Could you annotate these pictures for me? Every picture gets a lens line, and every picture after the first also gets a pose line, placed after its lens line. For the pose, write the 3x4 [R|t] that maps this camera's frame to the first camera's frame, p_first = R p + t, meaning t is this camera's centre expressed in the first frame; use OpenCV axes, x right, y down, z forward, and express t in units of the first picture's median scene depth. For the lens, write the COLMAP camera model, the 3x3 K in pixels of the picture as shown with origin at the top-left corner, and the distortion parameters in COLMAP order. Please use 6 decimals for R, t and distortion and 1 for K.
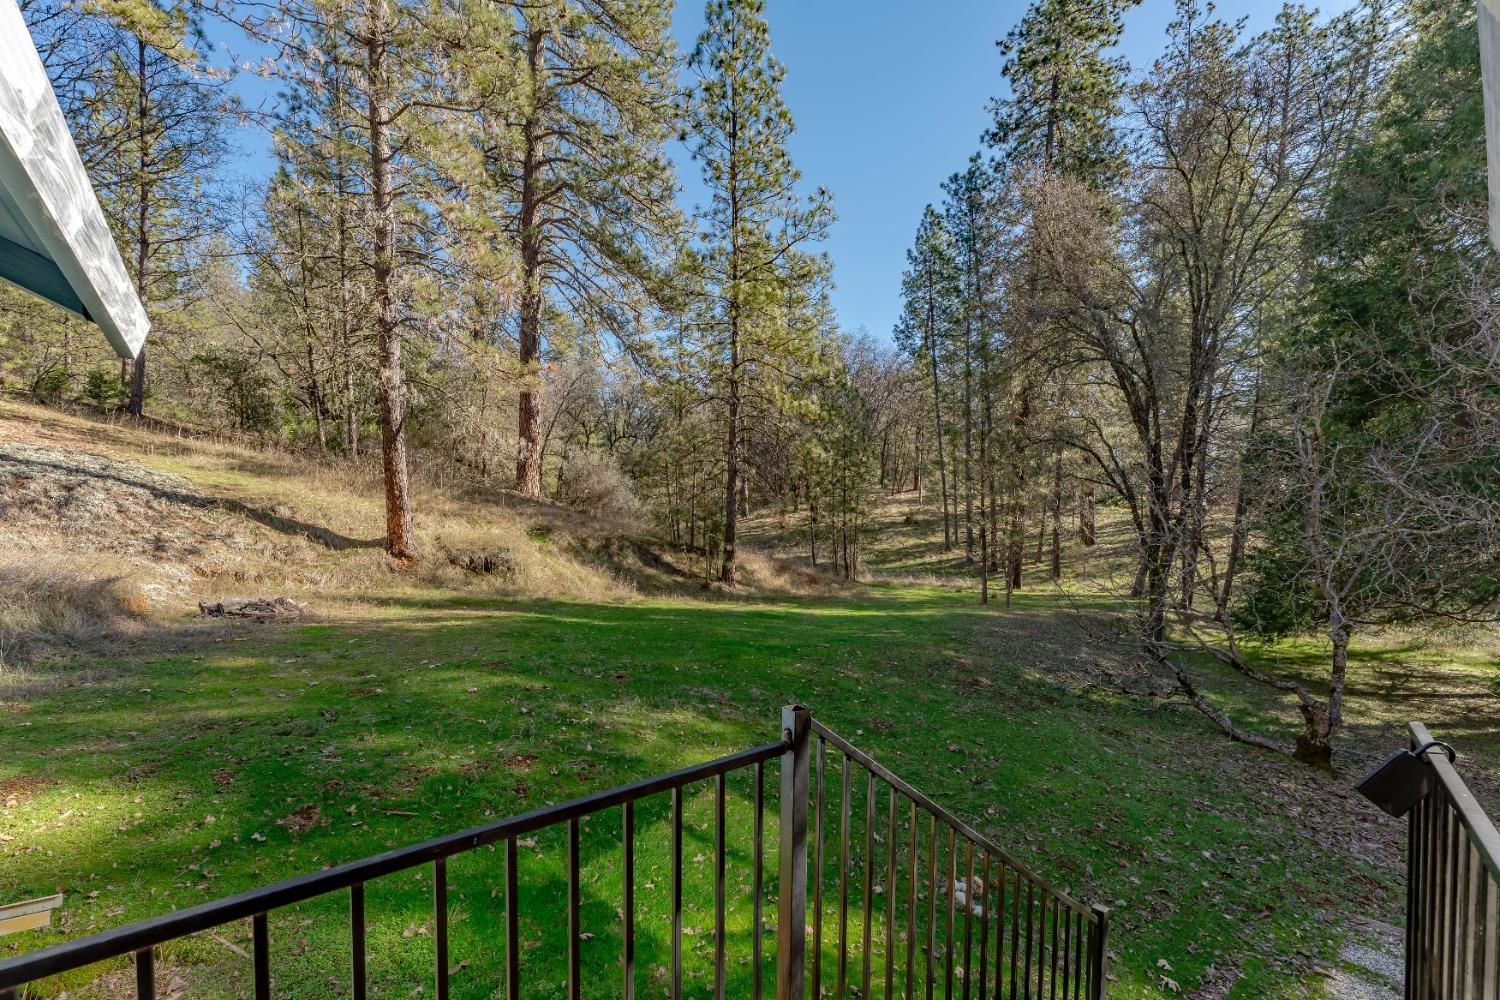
lens RADIAL K [[604.2, 0, 765.5], [0, 604.2, 560.2], [0, 0, 1]] dist [-0.000625, 0.000774]
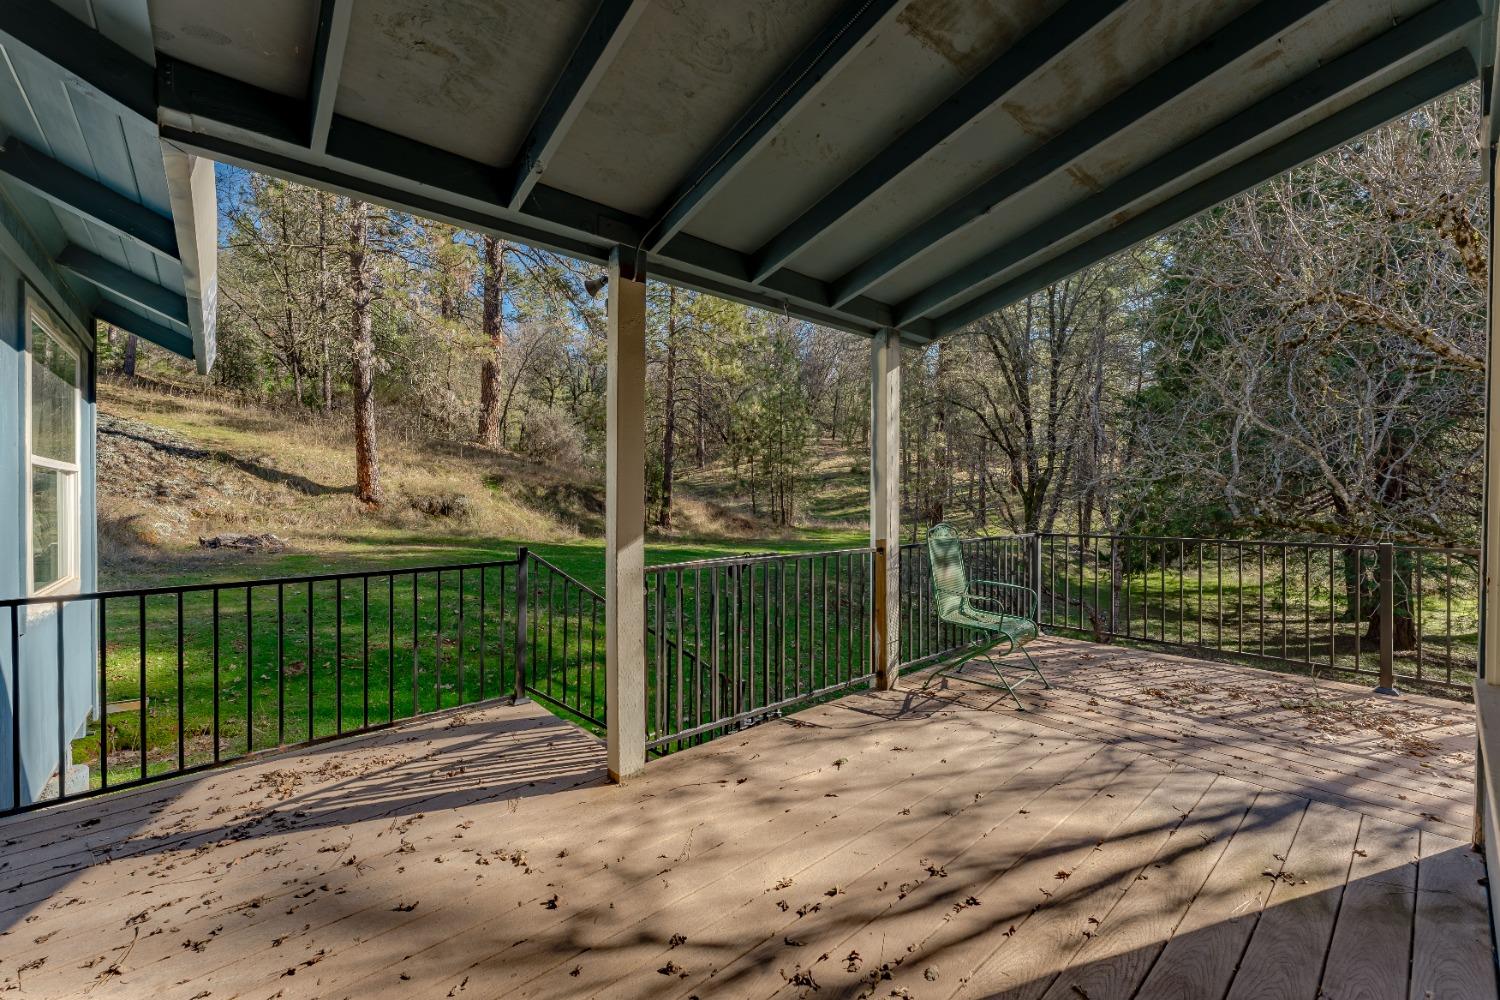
lens RADIAL K [[604.2, 0, 747.9], [0, 604.2, 494.7], [0, 0, 1]] dist [-0.000625, 0.000774]
pose [[0.999916, 0.000743, 0.012942, 0.088374], [-0.000399, 0.999649, -0.026506, 0.009232], [-0.012957, 0.026498, 0.999565, -0.135392]]
